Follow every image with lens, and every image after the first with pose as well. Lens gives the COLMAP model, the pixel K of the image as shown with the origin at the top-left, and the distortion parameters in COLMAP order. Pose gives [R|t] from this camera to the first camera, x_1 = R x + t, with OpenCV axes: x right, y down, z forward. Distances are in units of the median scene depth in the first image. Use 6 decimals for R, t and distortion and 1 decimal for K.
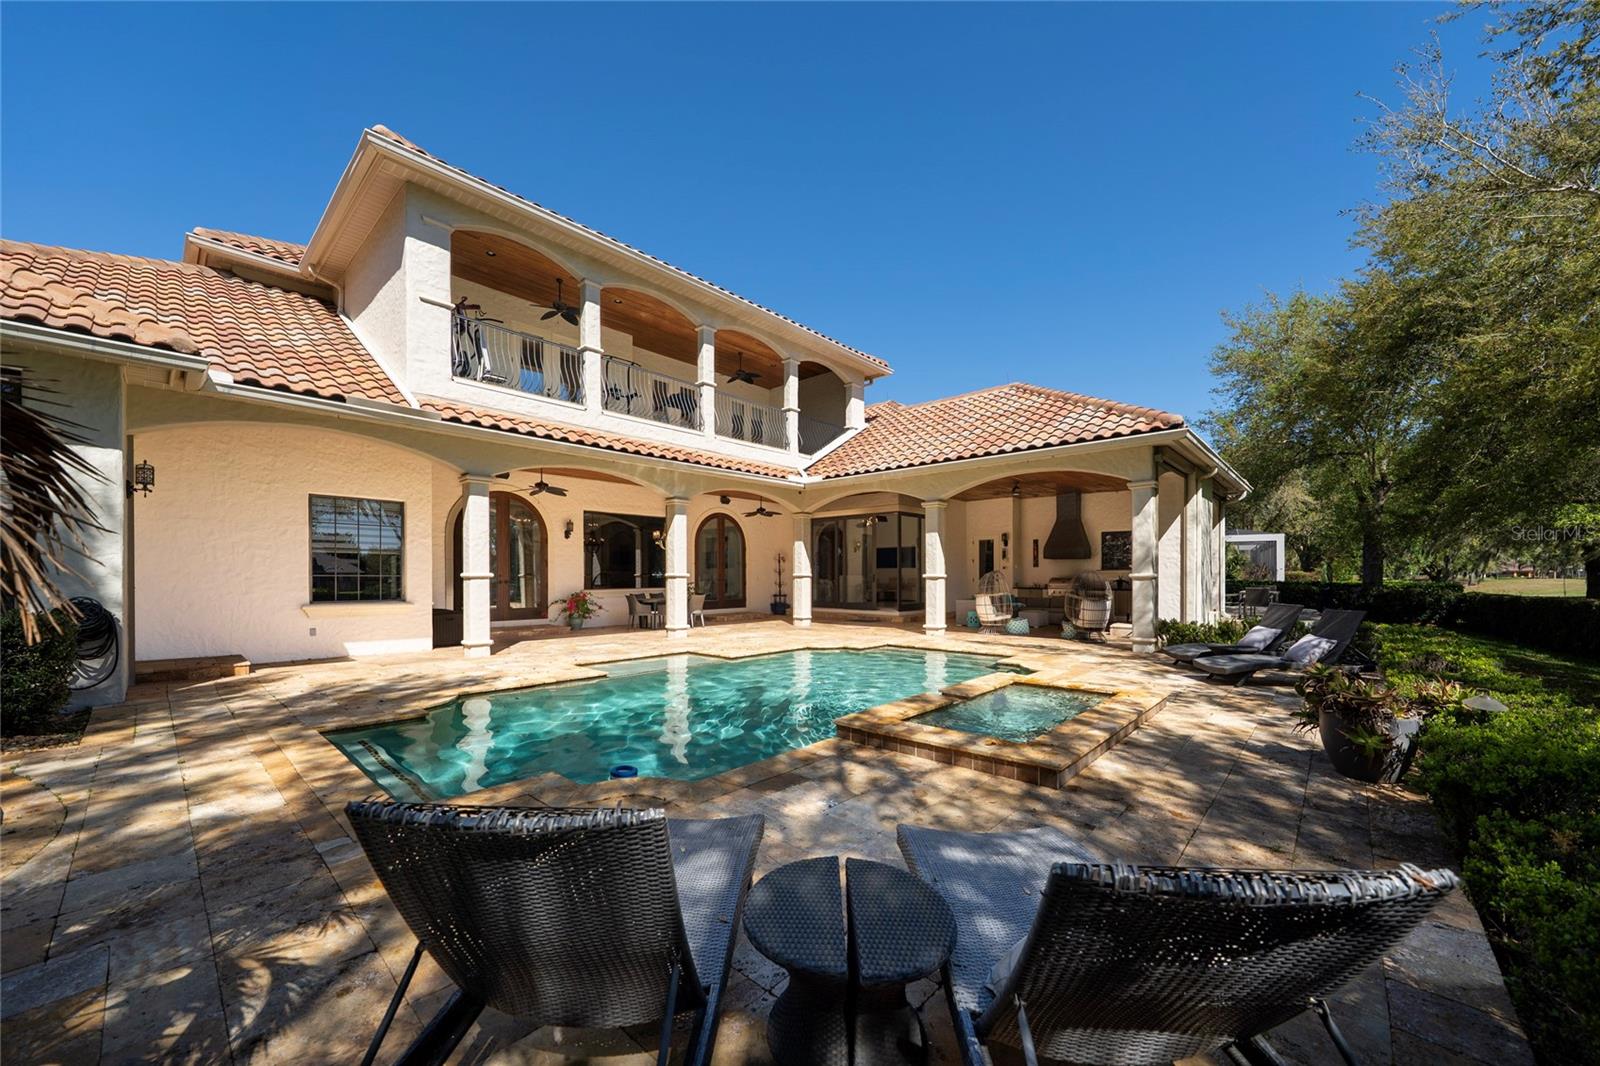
lens RADIAL K [[578.0, 0, 810.7], [0, 578.0, 623.7], [0, 0, 1]] dist [0.002968, -0.000010]
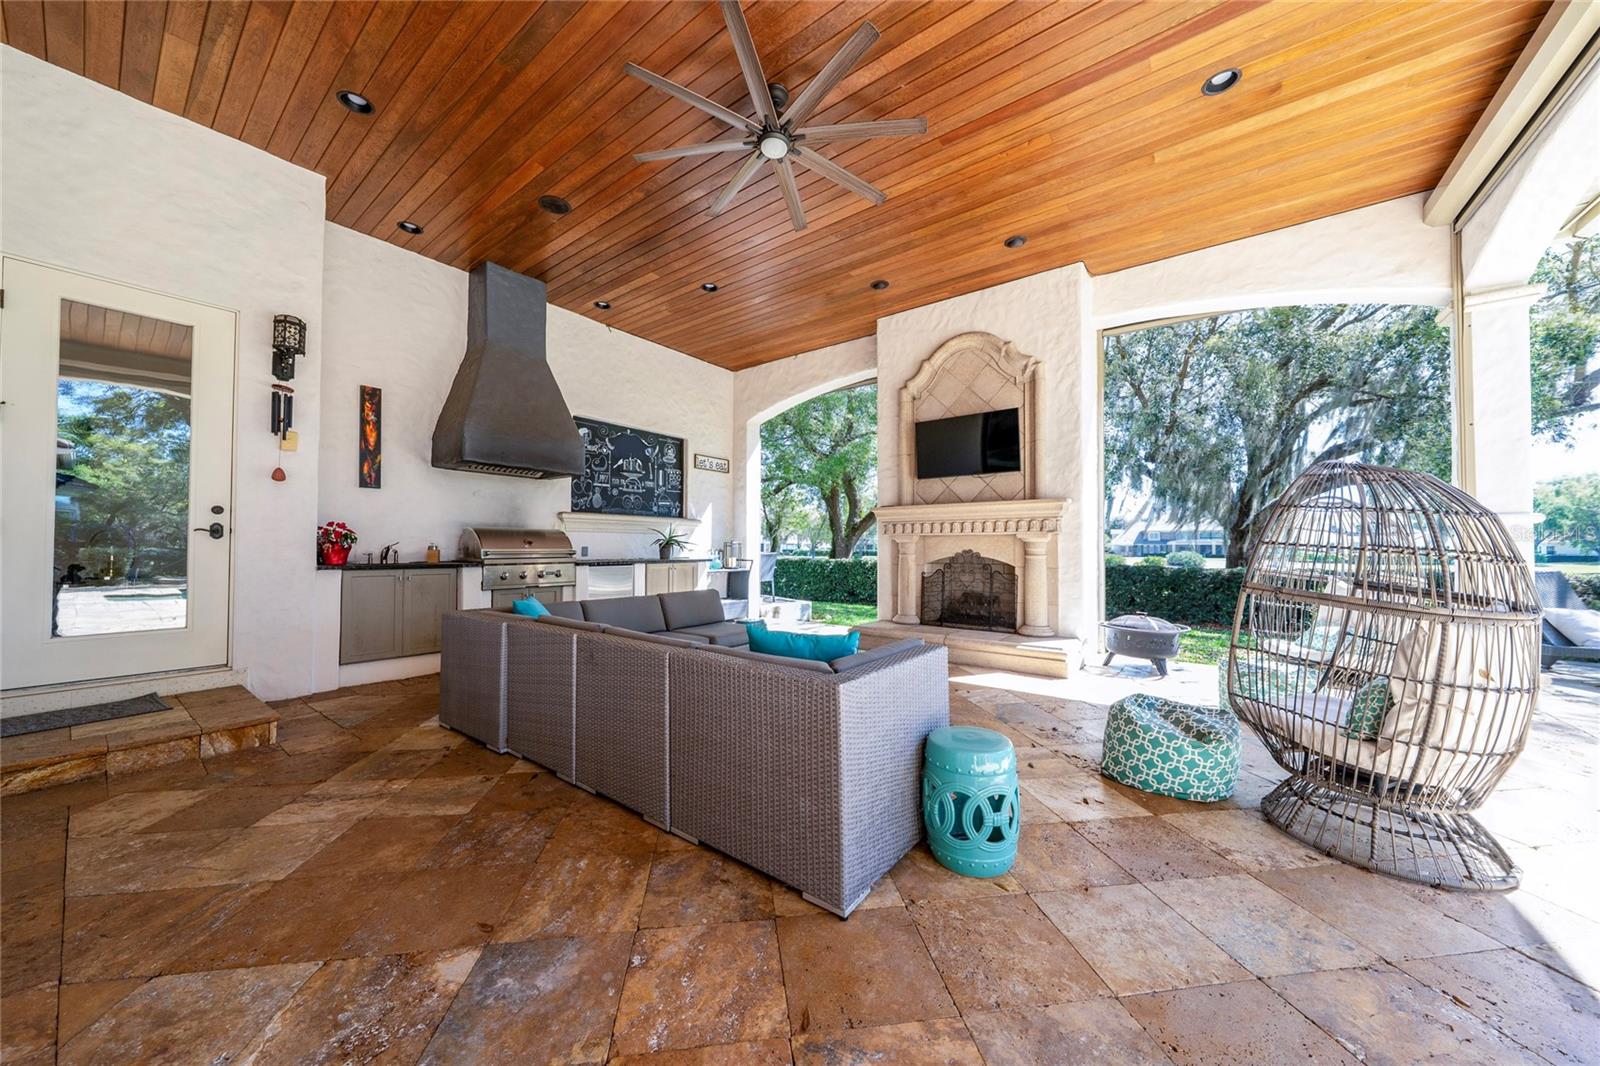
lens RADIAL K [[547.0, 0, 803.0], [0, 547.0, 539.8], [0, 0, 1]] dist [-0.000028, -0.000001]
pose [[-0.078637, 0.011875, 0.996833, 0.194524], [0.080717, 0.996722, -0.005506, -0.090735], [-0.993630, 0.080028, -0.079338, 1.317234]]
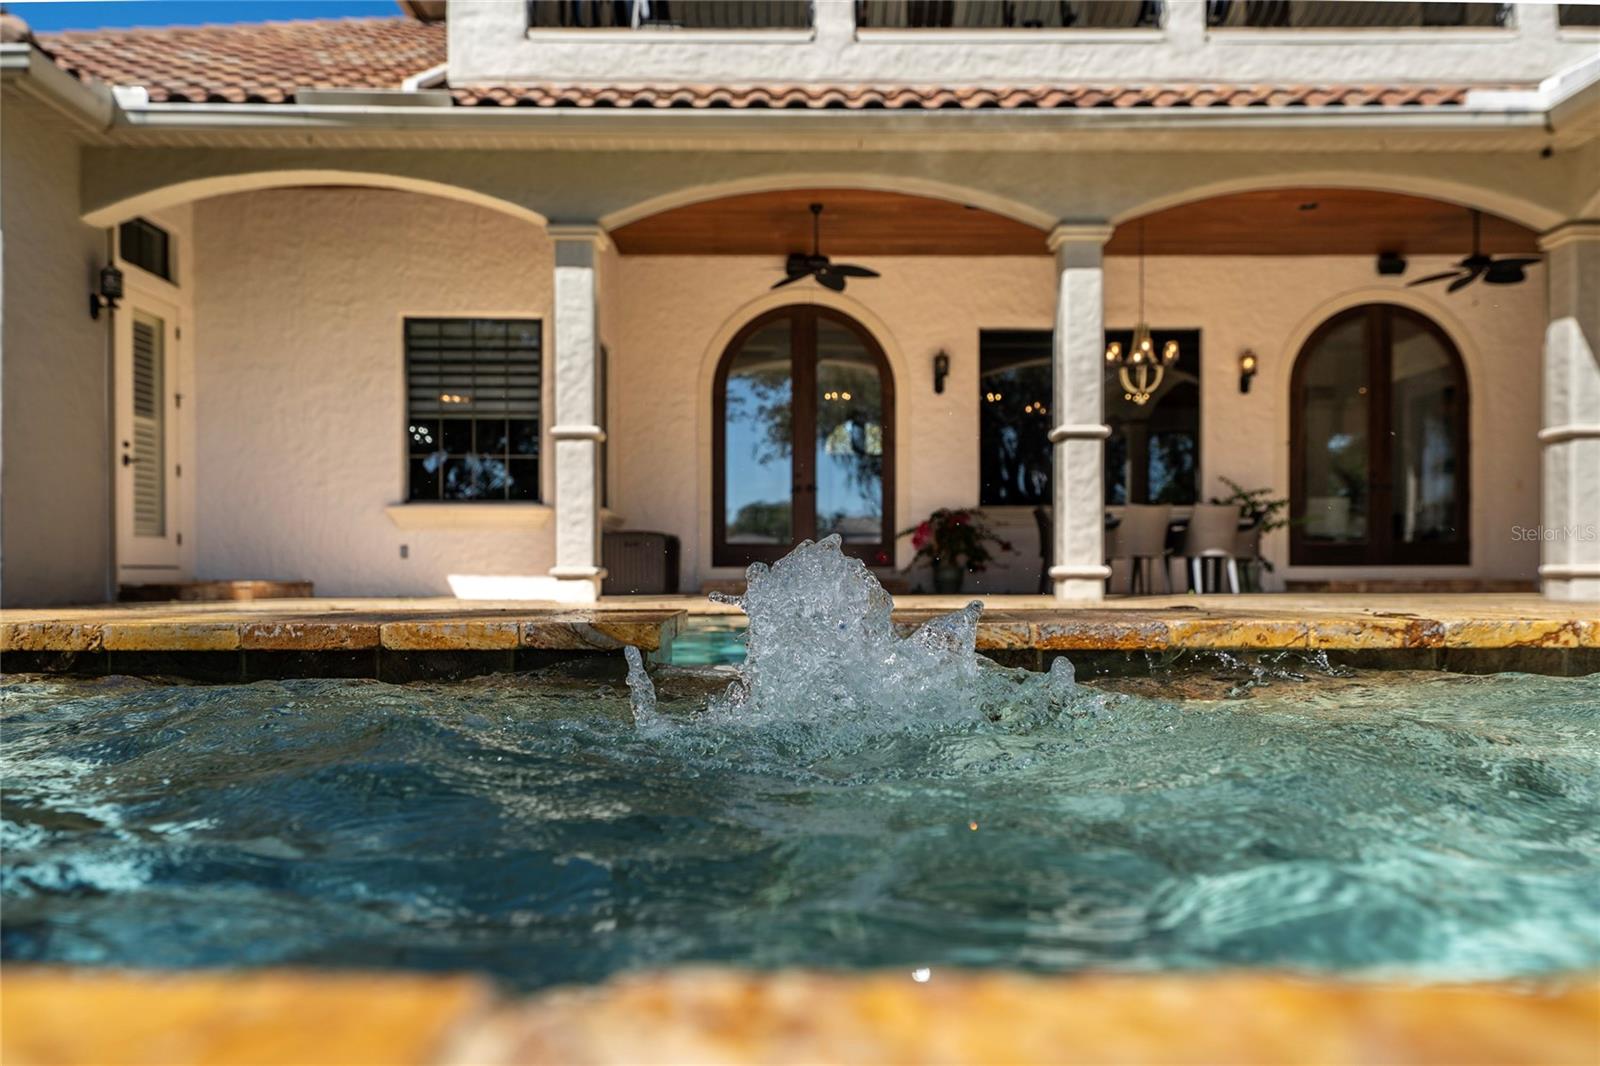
lens RADIAL K [[1113.2, 0, 844.9], [0, 1113.2, 613.5], [0, 0, 1]] dist [-0.002610, 0.006458]
pose [[0.675456, 0.015501, -0.737237, 0.200682], [-0.053193, 0.998199, -0.027747, 0.061046], [0.735479, 0.057957, 0.675064, 0.414554]]
